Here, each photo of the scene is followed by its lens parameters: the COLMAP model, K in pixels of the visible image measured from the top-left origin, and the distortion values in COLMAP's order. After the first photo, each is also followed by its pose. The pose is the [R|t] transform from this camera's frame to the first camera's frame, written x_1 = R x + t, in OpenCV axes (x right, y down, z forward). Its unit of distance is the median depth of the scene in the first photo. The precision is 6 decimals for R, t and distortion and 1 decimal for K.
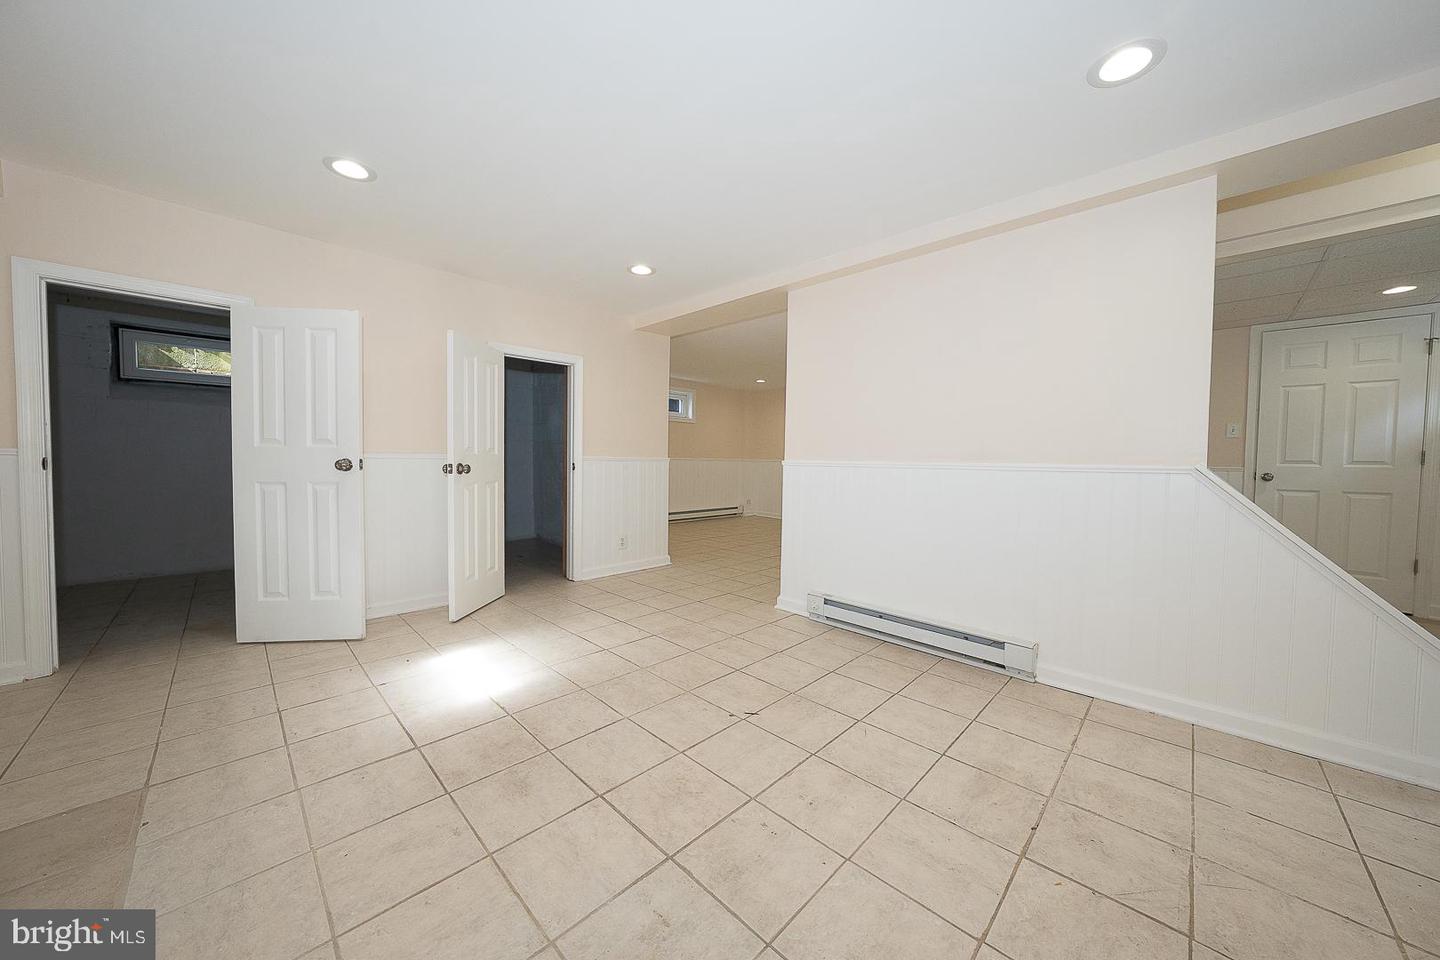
lens RADIAL K [[497.3, 0, 708.9], [0, 497.3, 479.4], [0, 0, 1]] dist [-0.010351, 0.001576]
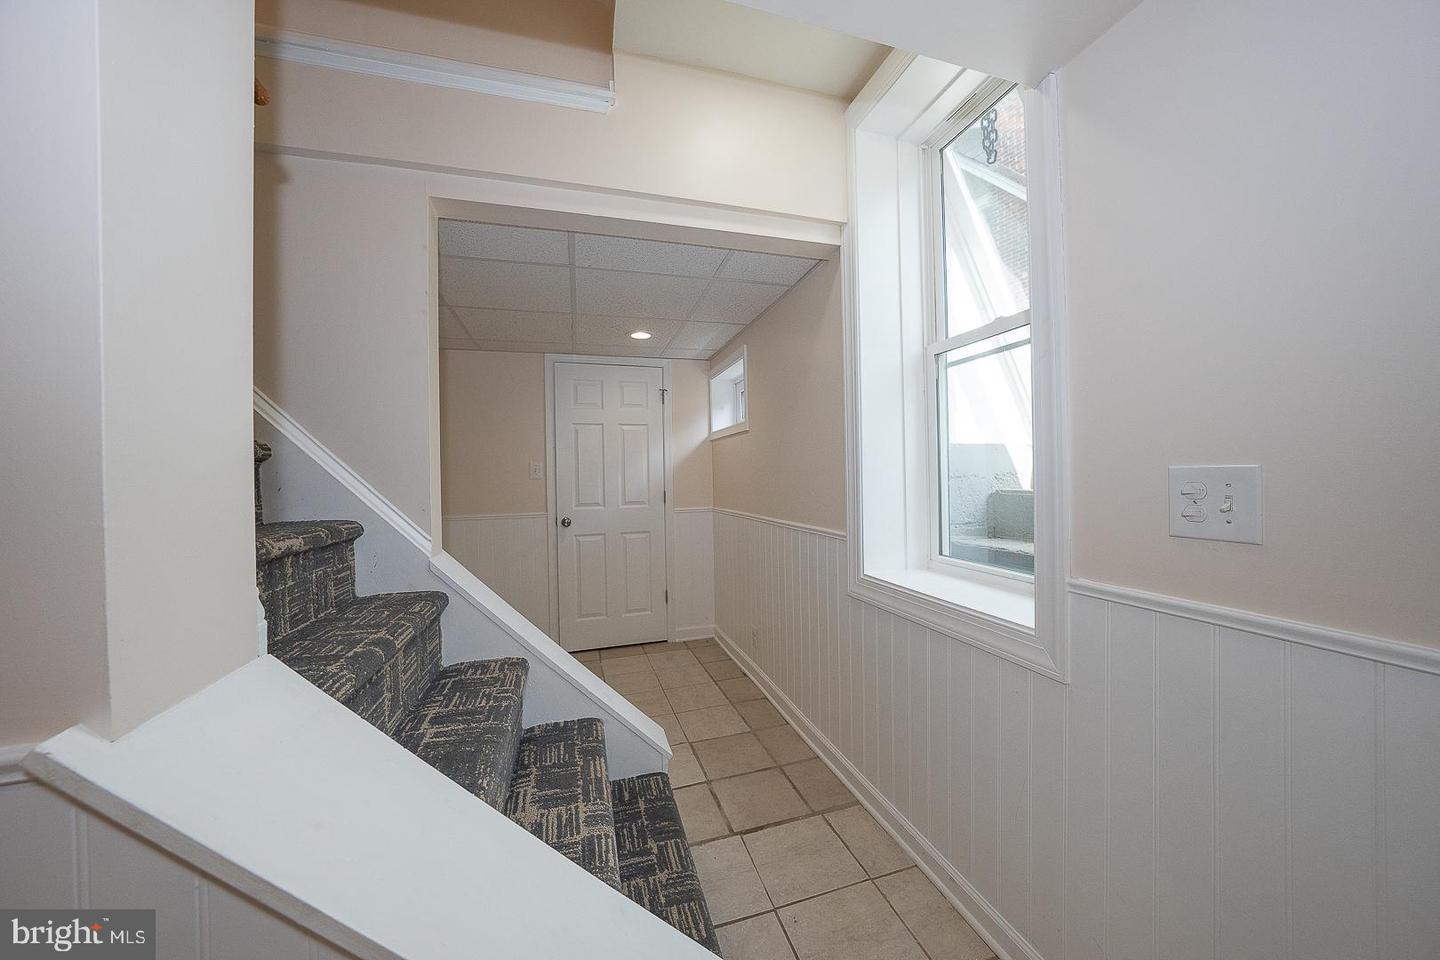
lens RADIAL K [[497.3, 0, 718.8], [0, 497.3, 478.6], [0, 0, 1]] dist [-0.010351, 0.001576]
pose [[0.462520, -0.015574, 0.886472, 0.345233], [0.057185, 0.998288, -0.012298, -0.043811], [-0.884763, 0.056381, 0.462618, 0.246254]]
